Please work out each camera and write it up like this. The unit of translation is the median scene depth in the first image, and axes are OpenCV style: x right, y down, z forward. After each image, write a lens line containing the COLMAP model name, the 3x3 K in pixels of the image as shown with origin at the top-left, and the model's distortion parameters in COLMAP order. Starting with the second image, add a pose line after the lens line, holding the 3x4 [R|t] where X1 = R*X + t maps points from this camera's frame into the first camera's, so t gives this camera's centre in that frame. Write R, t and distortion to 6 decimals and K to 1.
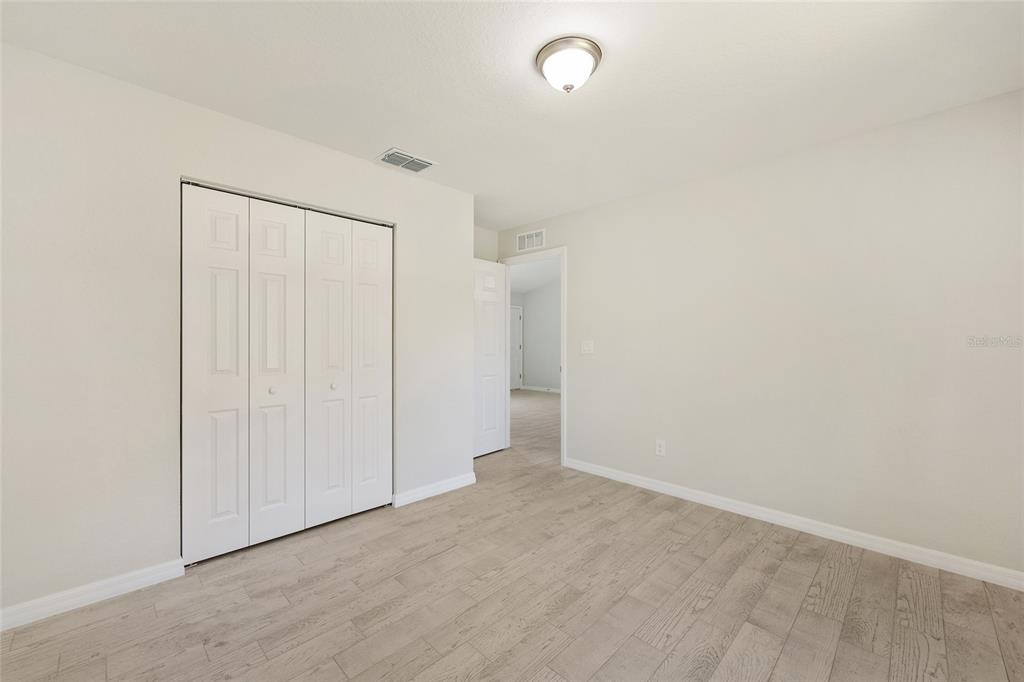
lens RADIAL K [[410.6, 0, 512.1], [0, 410.6, 341.8], [0, 0, 1]] dist [-0.002936, 0.001430]
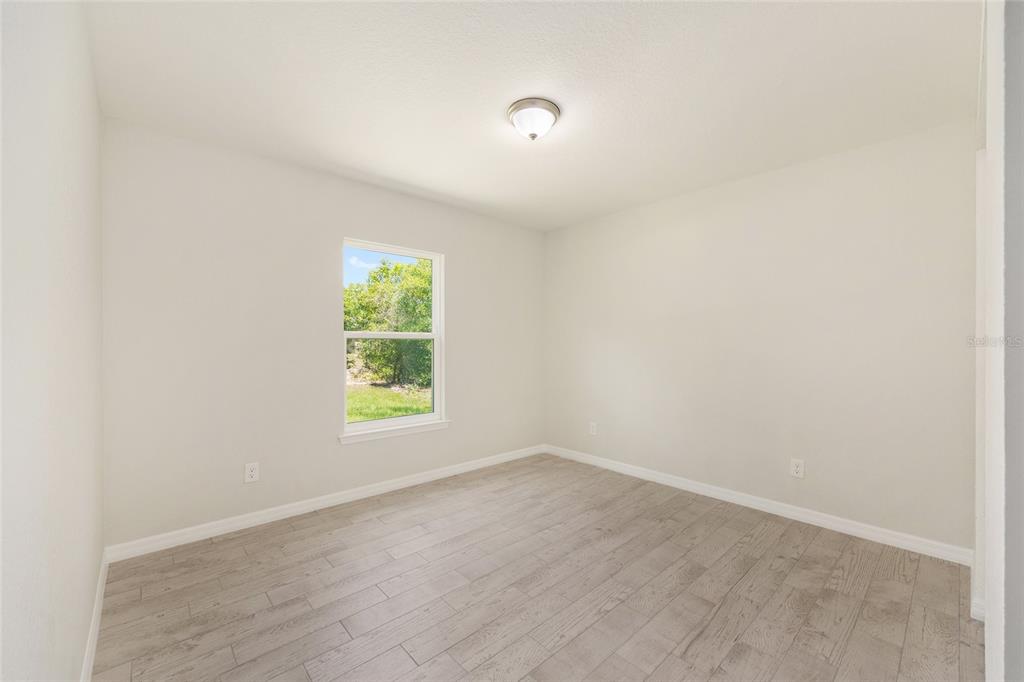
lens RADIAL K [[410.6, 0, 511.9], [0, 410.6, 343.2], [0, 0, 1]] dist [-0.002936, 0.001430]
pose [[-0.998675, -0.003575, 0.051344, 0.123903], [-0.003351, 0.999985, 0.004441, -0.005641], [-0.051359, 0.004263, -0.998671, 2.027958]]
